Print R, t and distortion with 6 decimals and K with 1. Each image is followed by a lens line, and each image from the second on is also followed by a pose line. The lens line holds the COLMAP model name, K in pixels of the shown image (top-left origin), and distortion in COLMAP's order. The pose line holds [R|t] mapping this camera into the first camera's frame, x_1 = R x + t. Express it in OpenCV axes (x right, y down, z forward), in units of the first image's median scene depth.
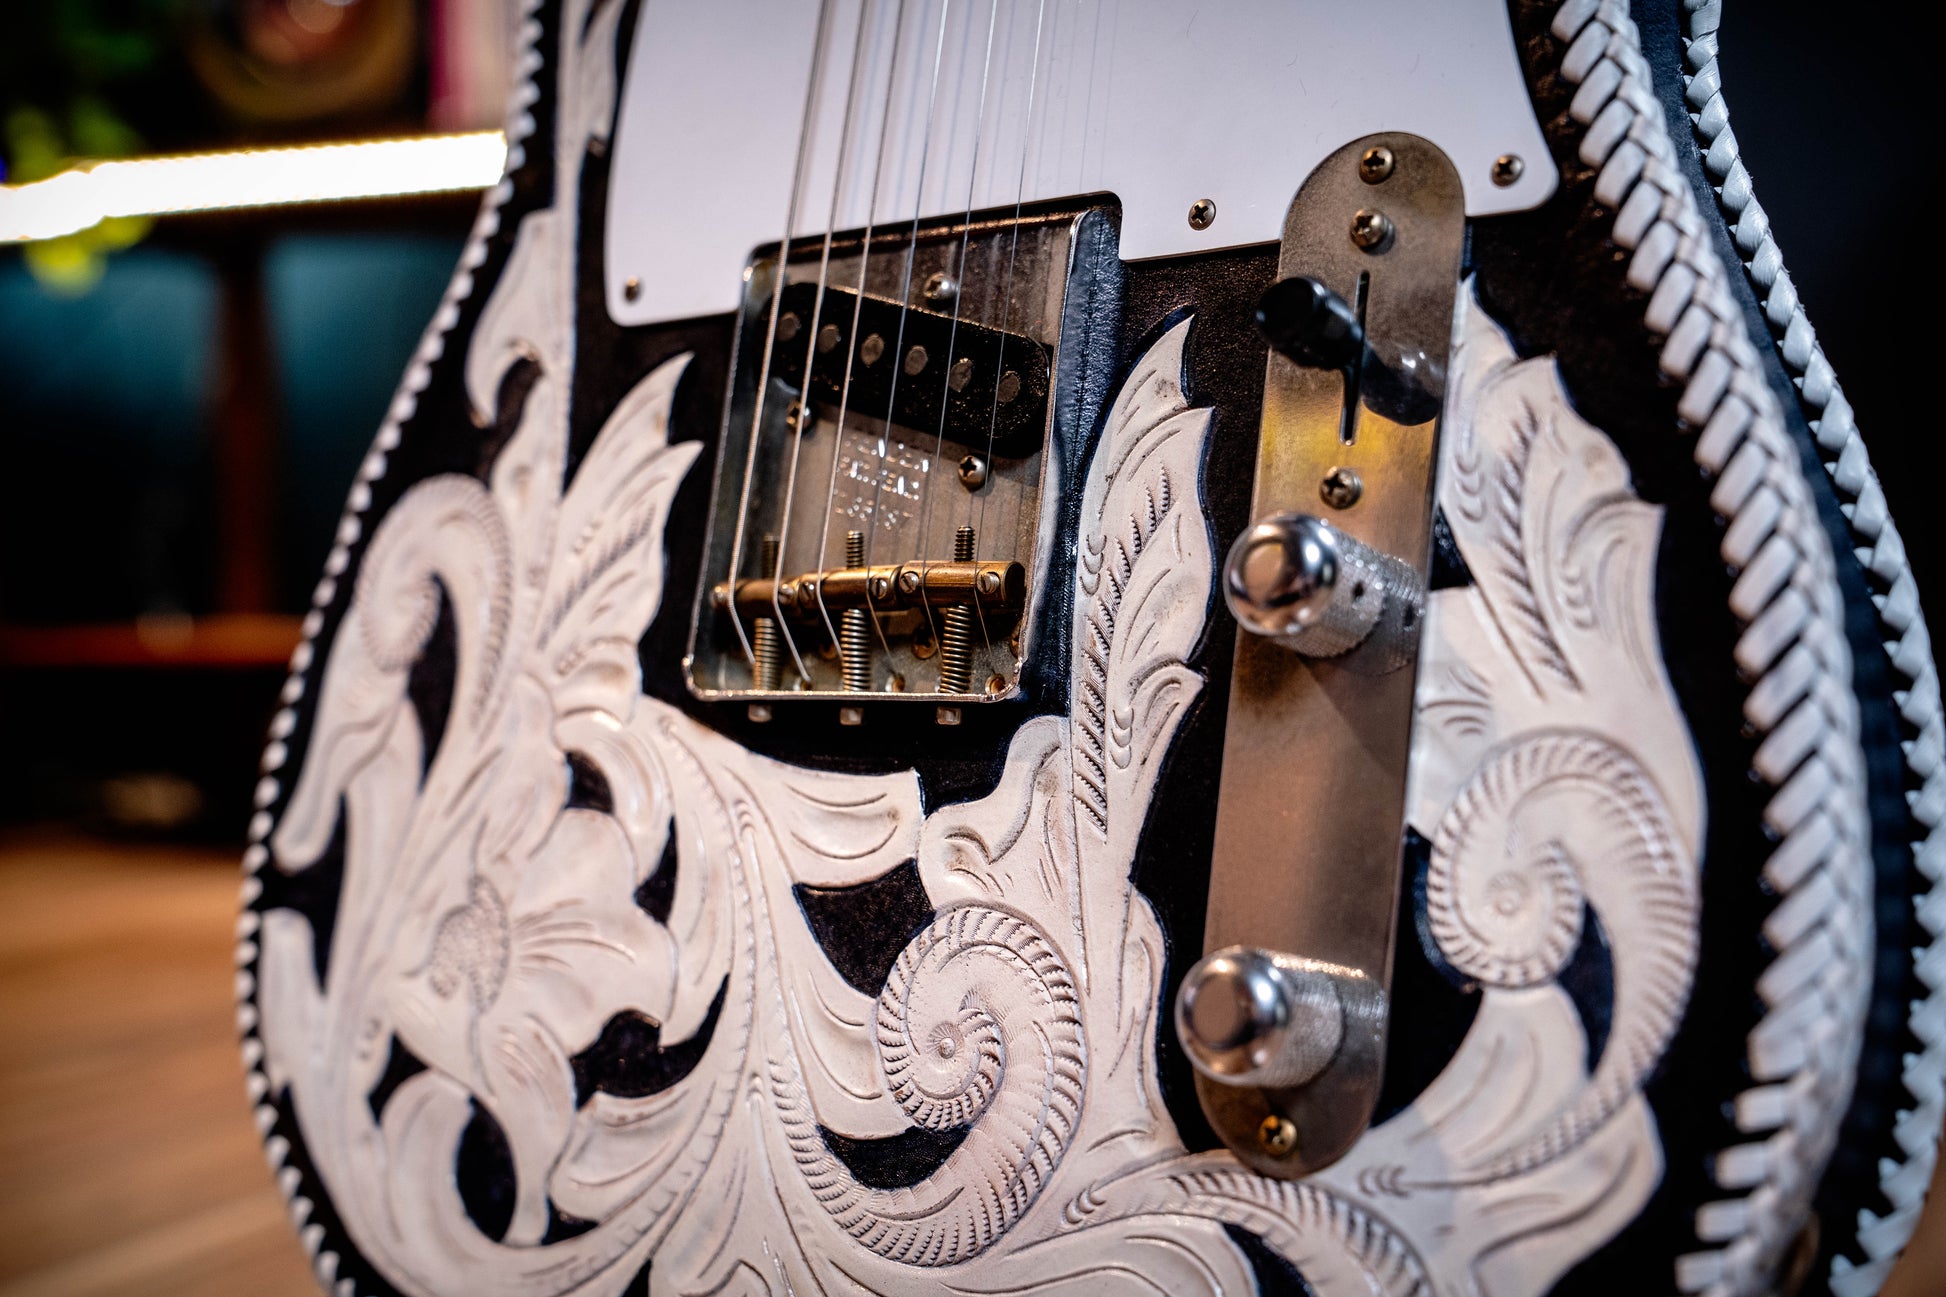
lens RADIAL K [[2370.6, 0, 973.0], [0, 2370.6, 648.5], [0, 0, 1]] dist [0.046876, 0.046632]
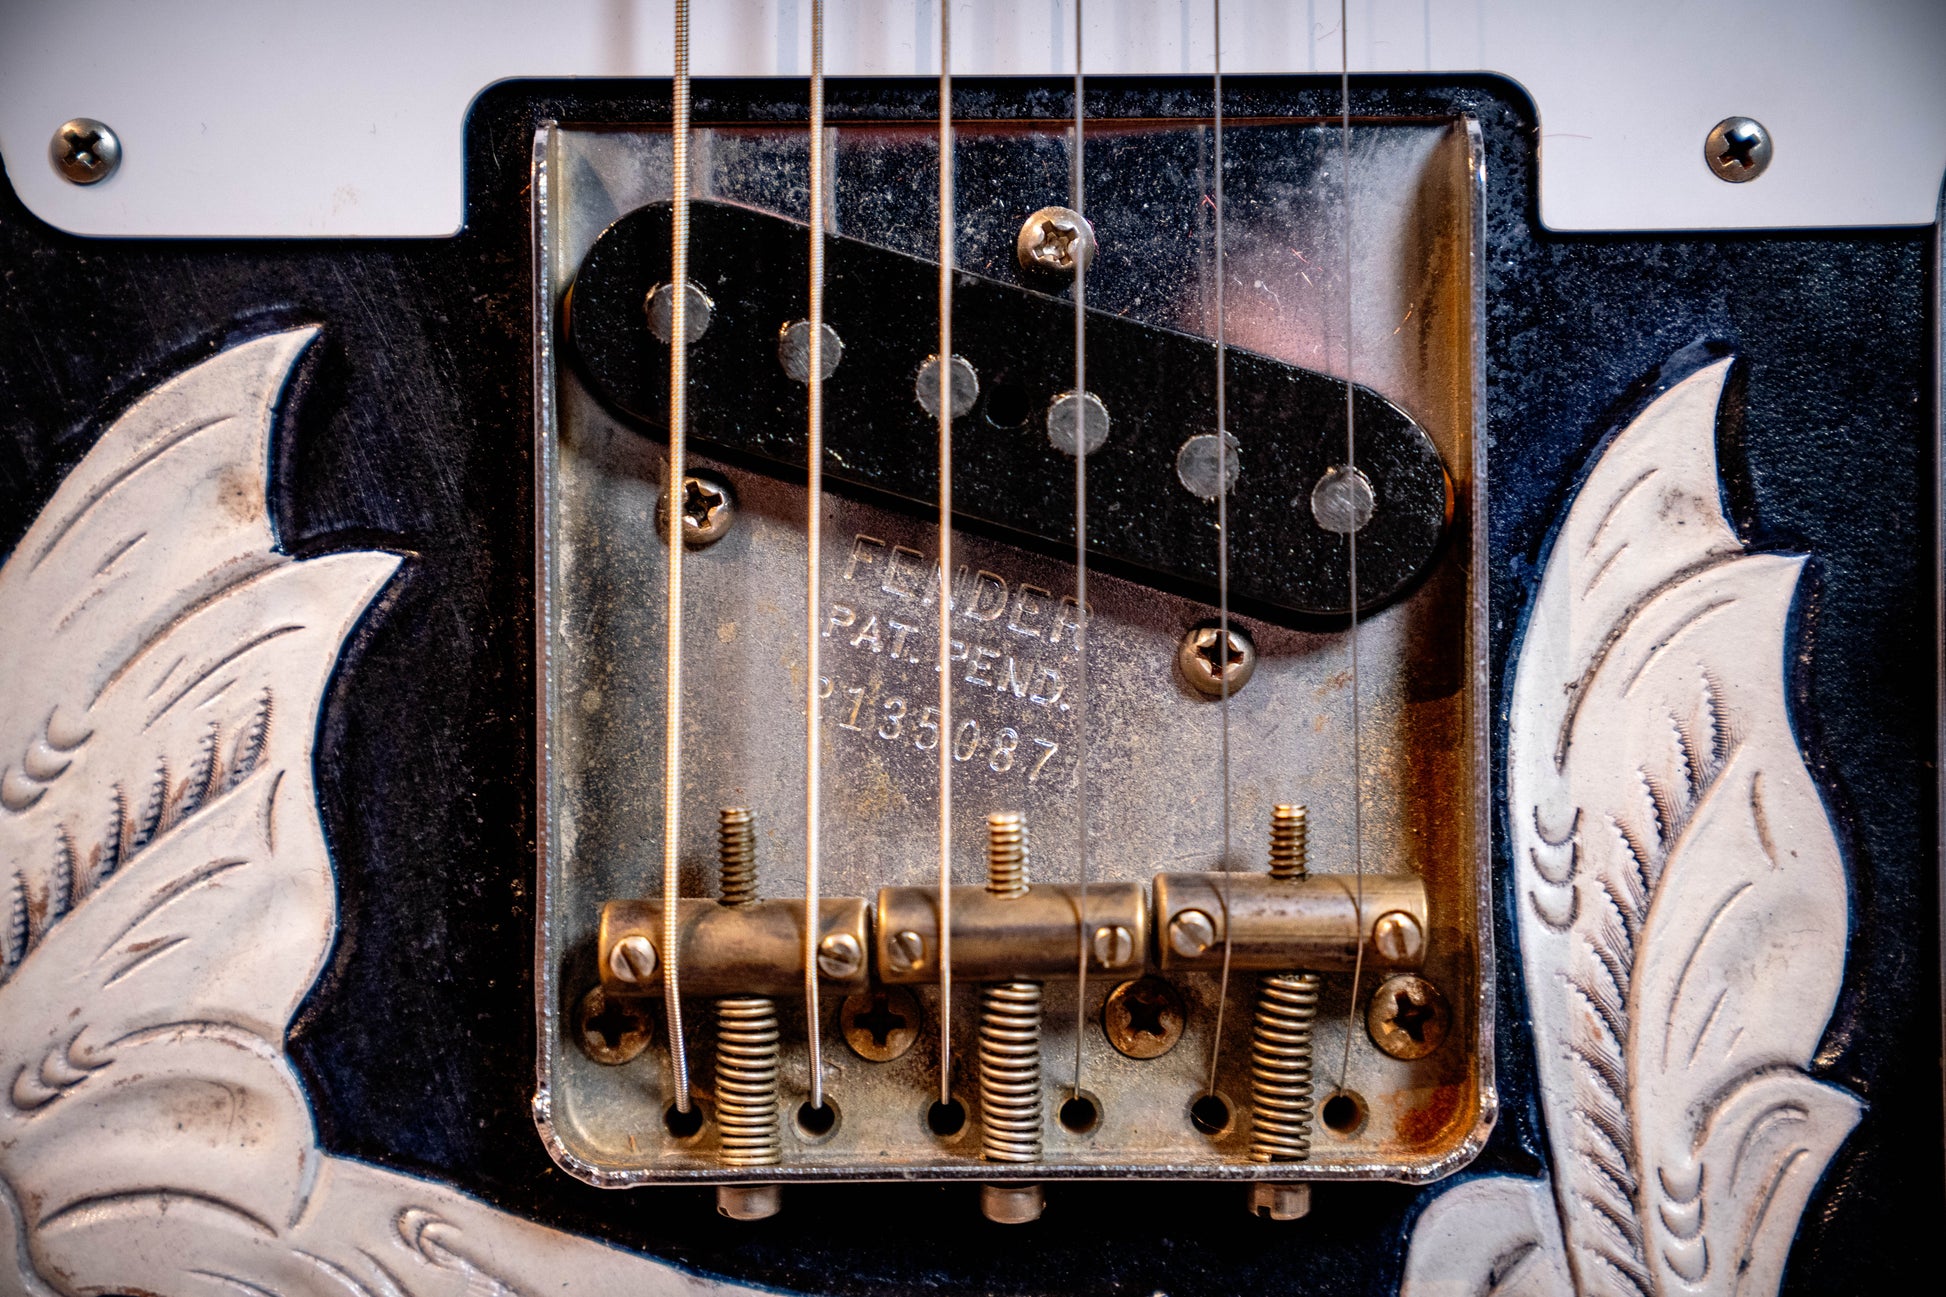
lens RADIAL K [[2168.9, 0, 971.9], [0, 2168.9, 682.6], [0, 0, 1]] dist [0.078265, 0.004389]
pose [[0.786637, -0.115659, 0.606486, -0.320219], [0.000922, 0.982516, 0.186173, -0.159102], [-0.617415, -0.145892, 0.772990, 0.726928]]
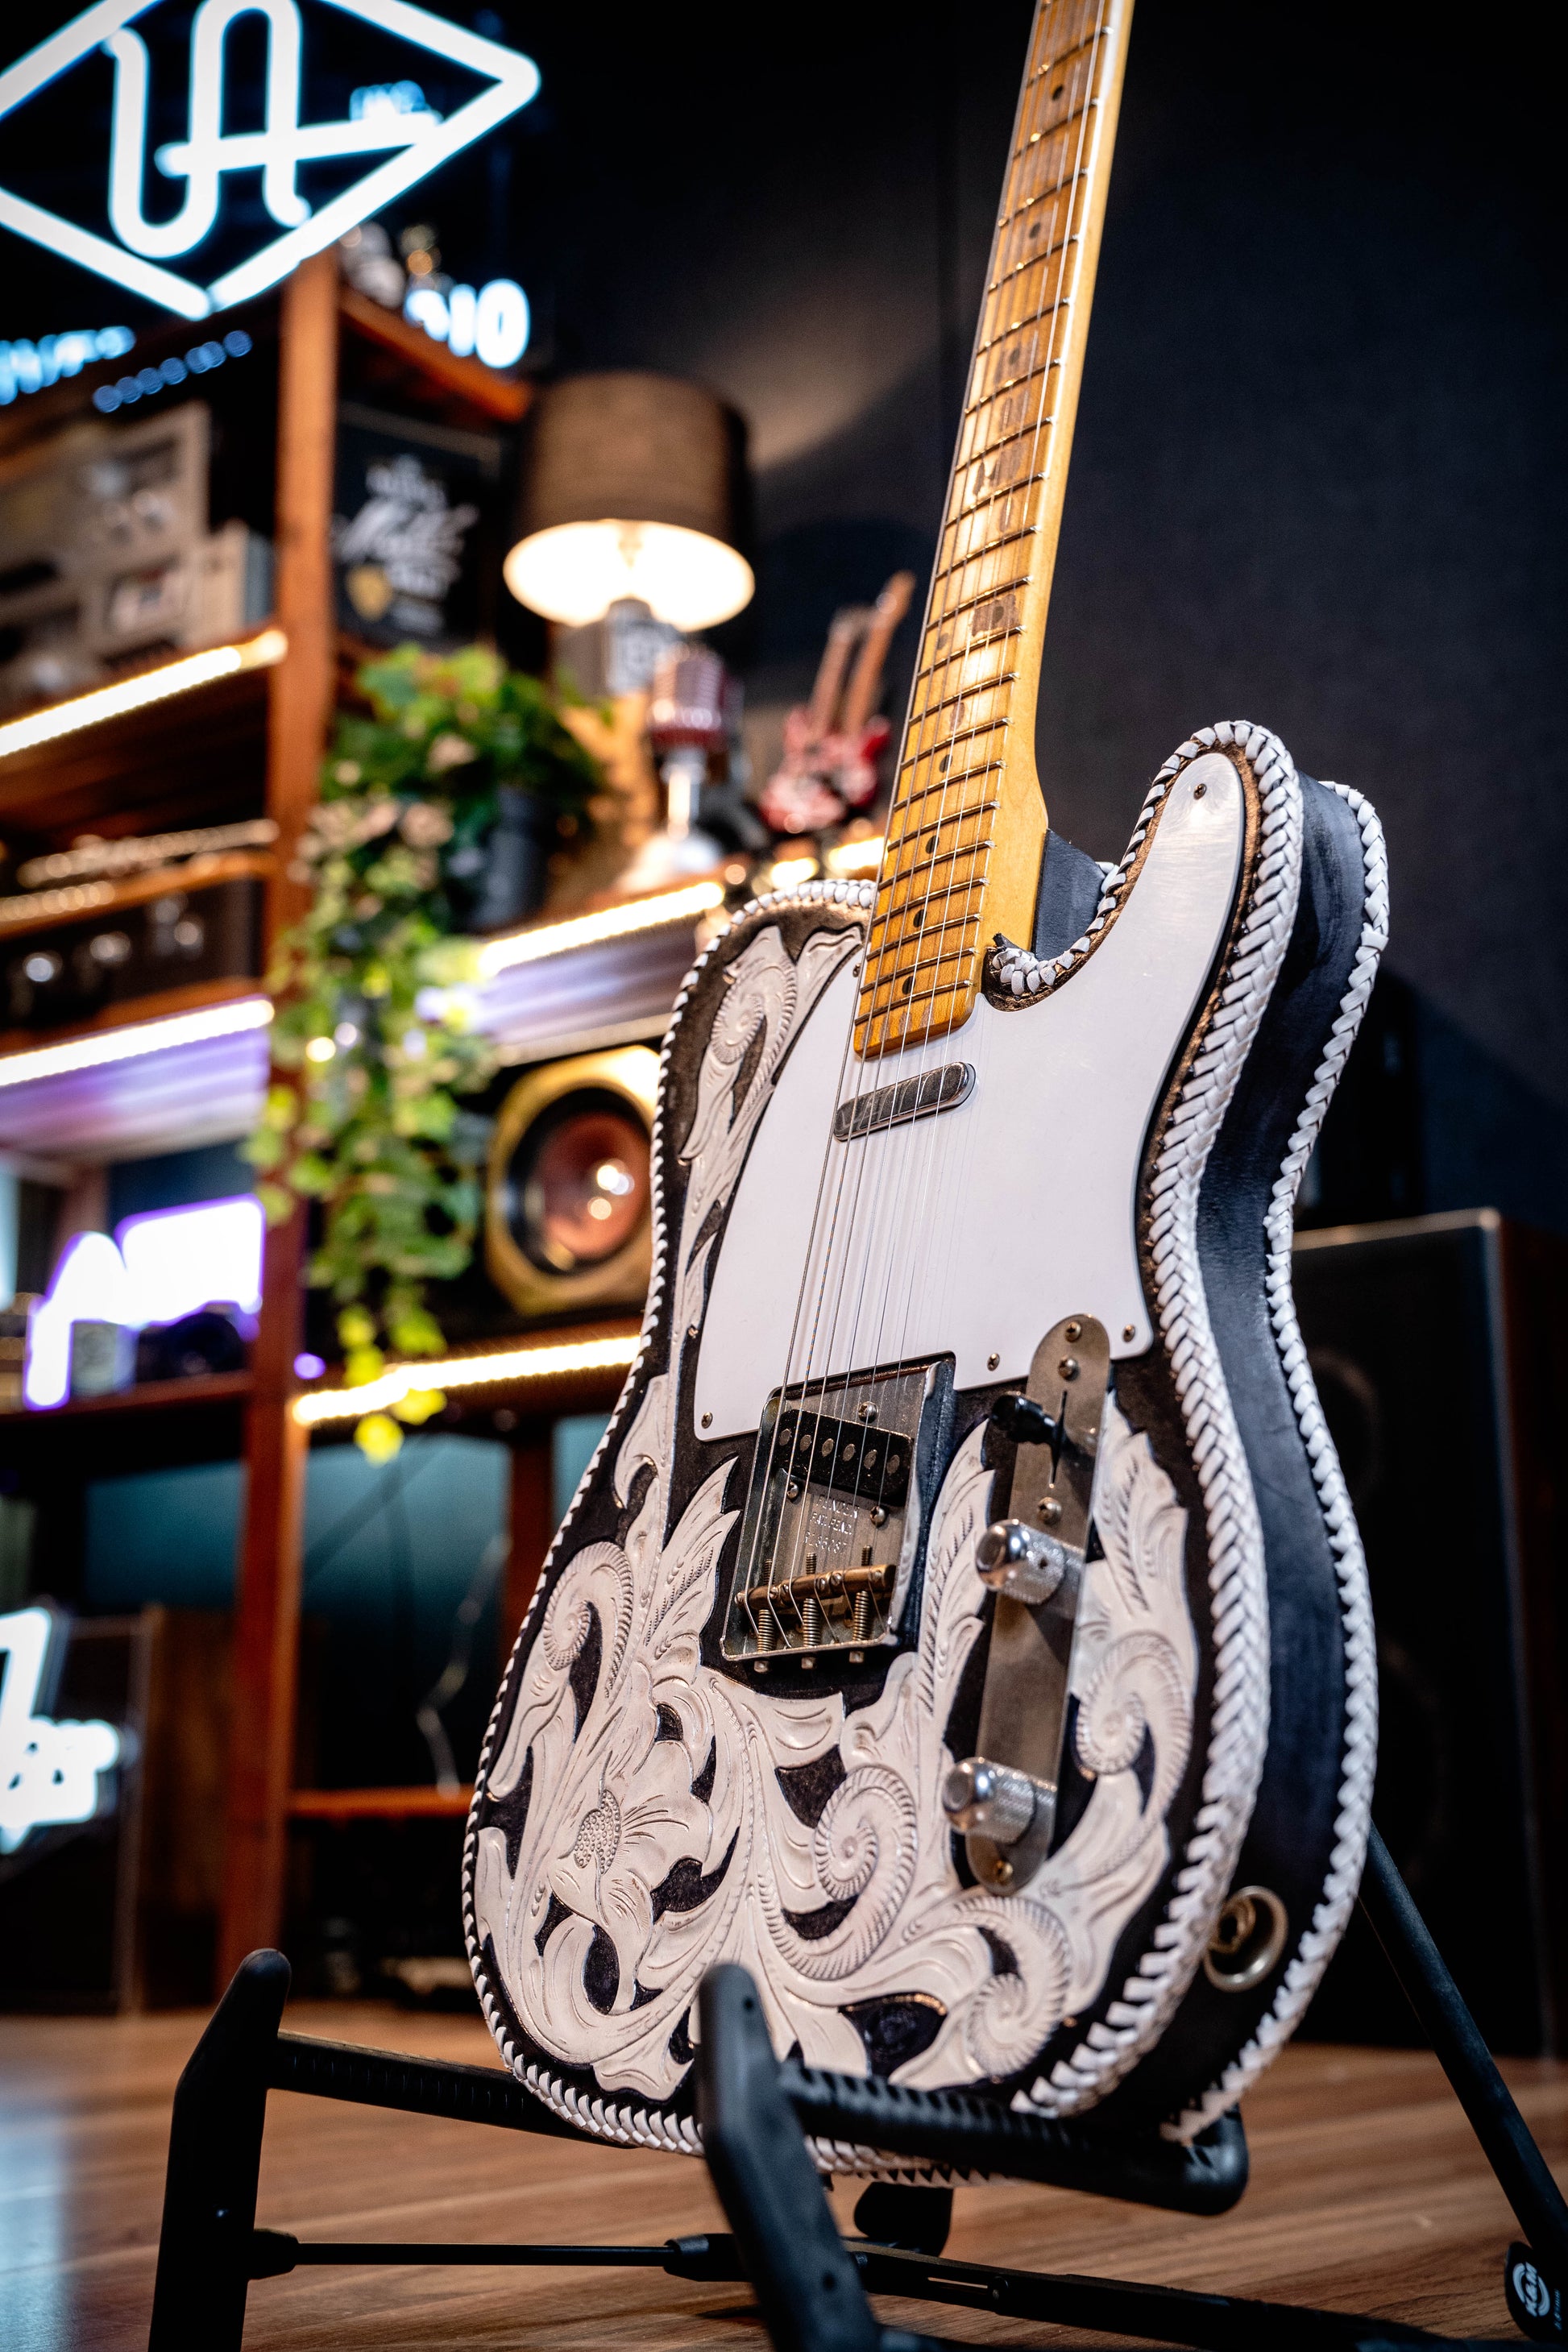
lens RADIAL K [[2865.2, 0, 780.8], [0, 2865.2, 1129.2], [0, 0, 1]] dist [0.046876, 0.046632]
pose [[0.976706, -0.050251, -0.208617, 0.393079], [-0.006946, 0.964280, -0.264793, 0.213057], [0.214472, 0.260073, 0.941469, -1.071584]]
